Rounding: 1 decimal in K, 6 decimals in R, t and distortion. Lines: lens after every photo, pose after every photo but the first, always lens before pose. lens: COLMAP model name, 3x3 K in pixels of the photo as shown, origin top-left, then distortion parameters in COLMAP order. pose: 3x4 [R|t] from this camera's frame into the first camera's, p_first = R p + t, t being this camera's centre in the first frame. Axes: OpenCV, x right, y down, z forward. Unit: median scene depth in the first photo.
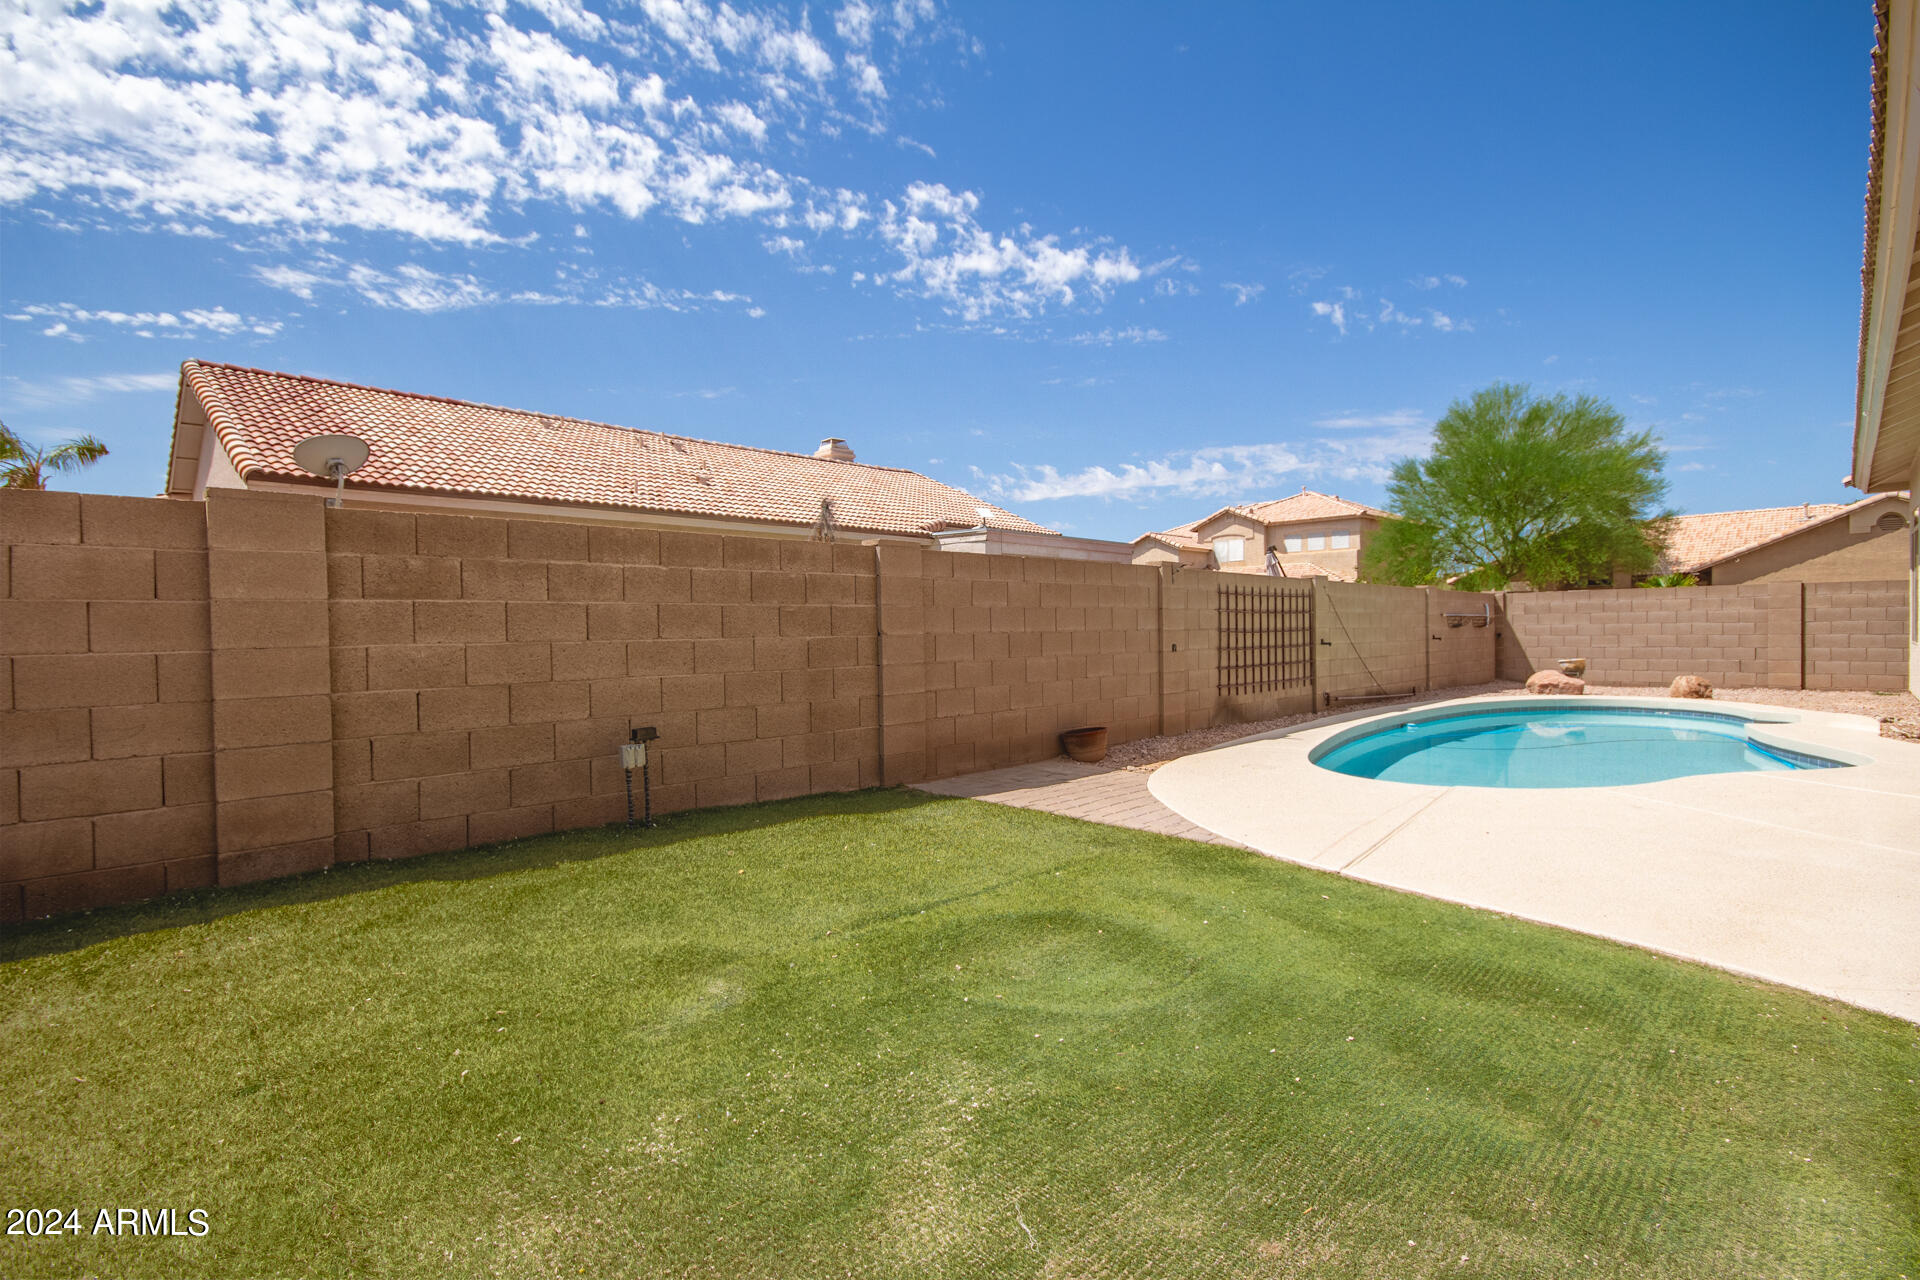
lens RADIAL K [[894.5, 0, 960.0], [0, 894.5, 640.0], [0, 0, 1]] dist [-0.021684, -0.000581]
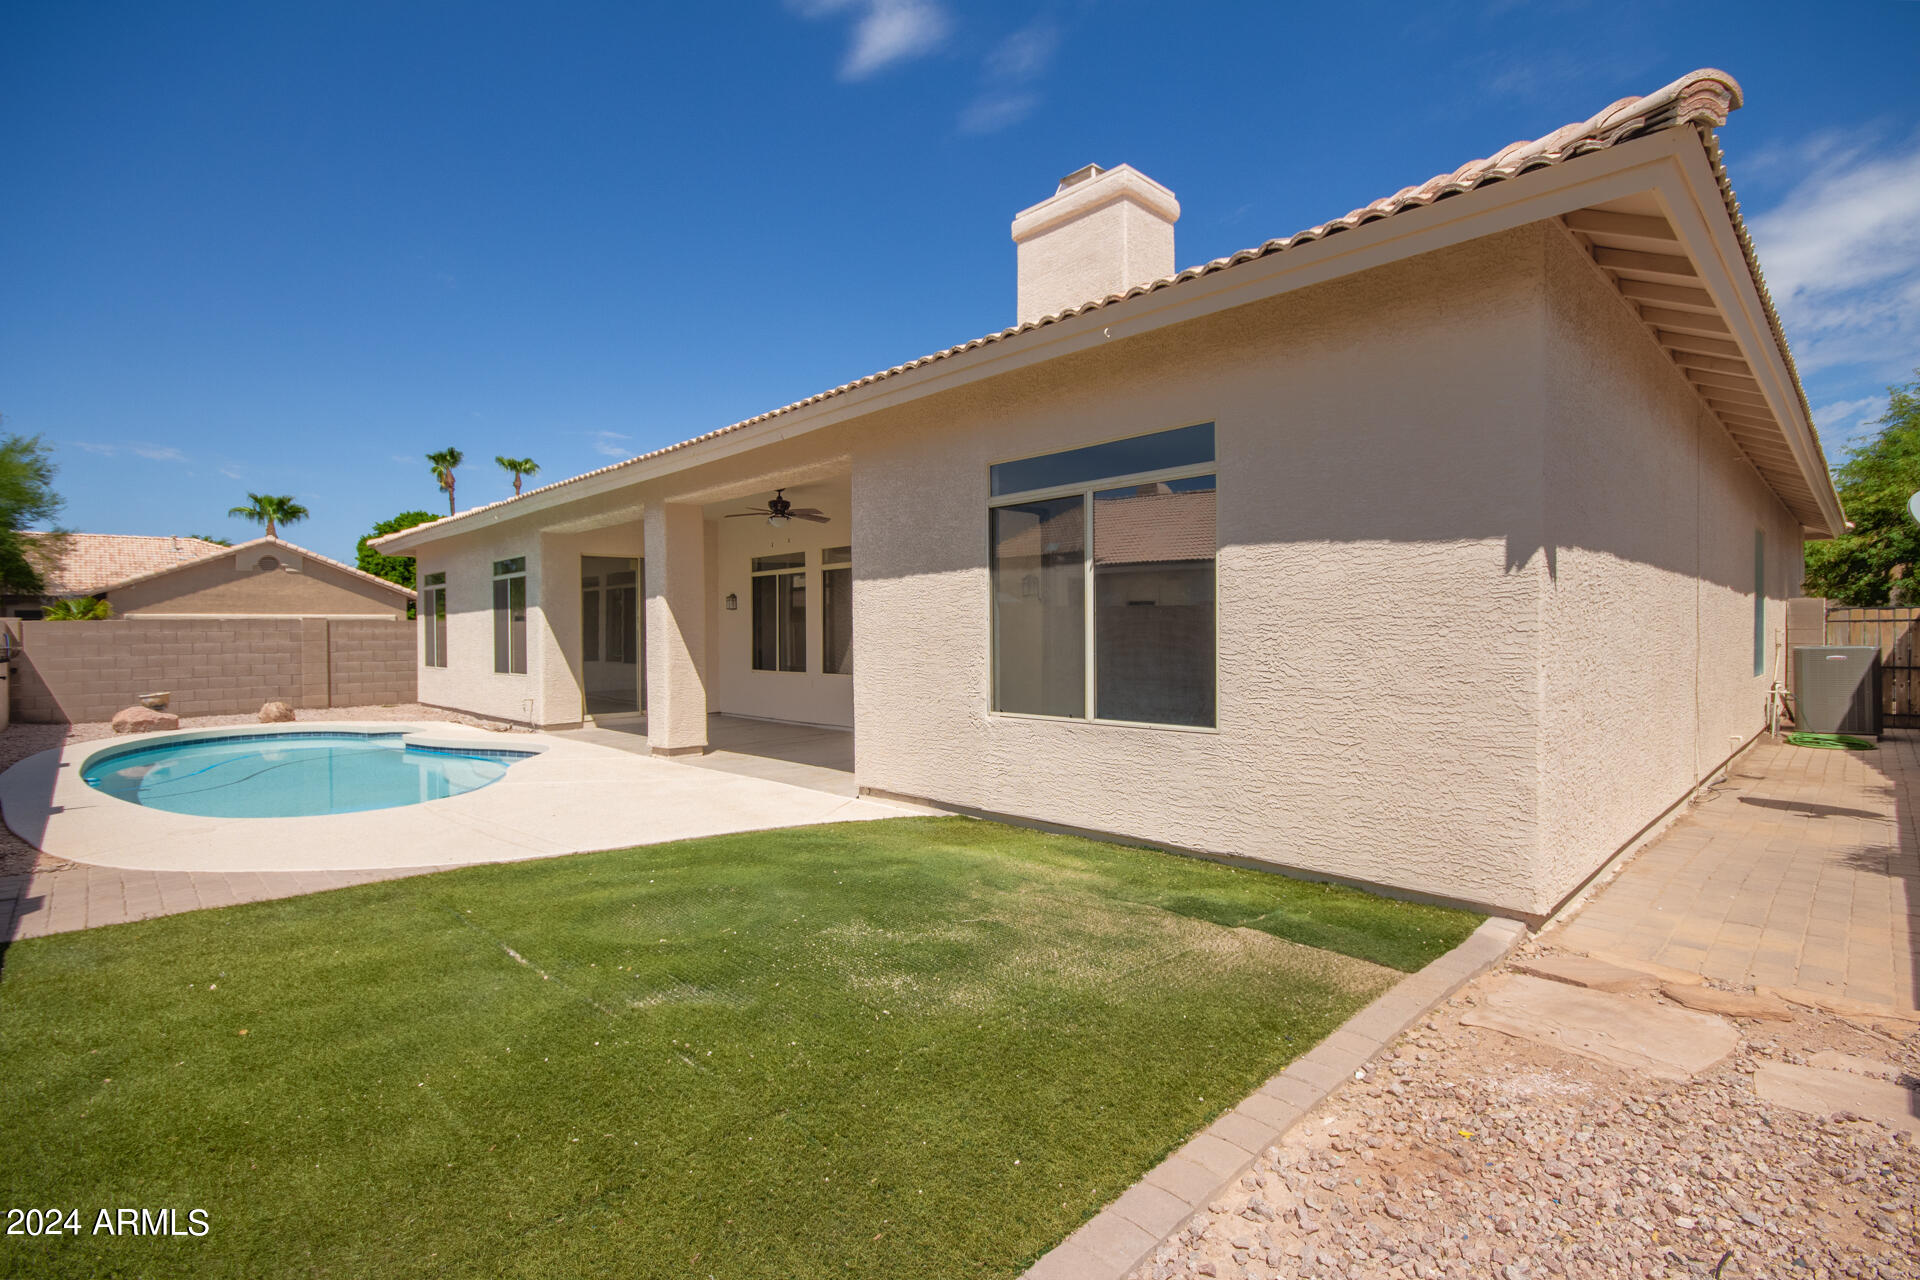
lens RADIAL K [[894.5, 0, 960.0], [0, 894.5, 640.0], [0, 0, 1]] dist [-0.021684, -0.000581]
pose [[0.017192, 0.002625, 0.999849, -0.259520], [0.022431, 0.999744, -0.003010, -0.014573], [-0.999601, 0.022479, 0.017129, 0.099243]]
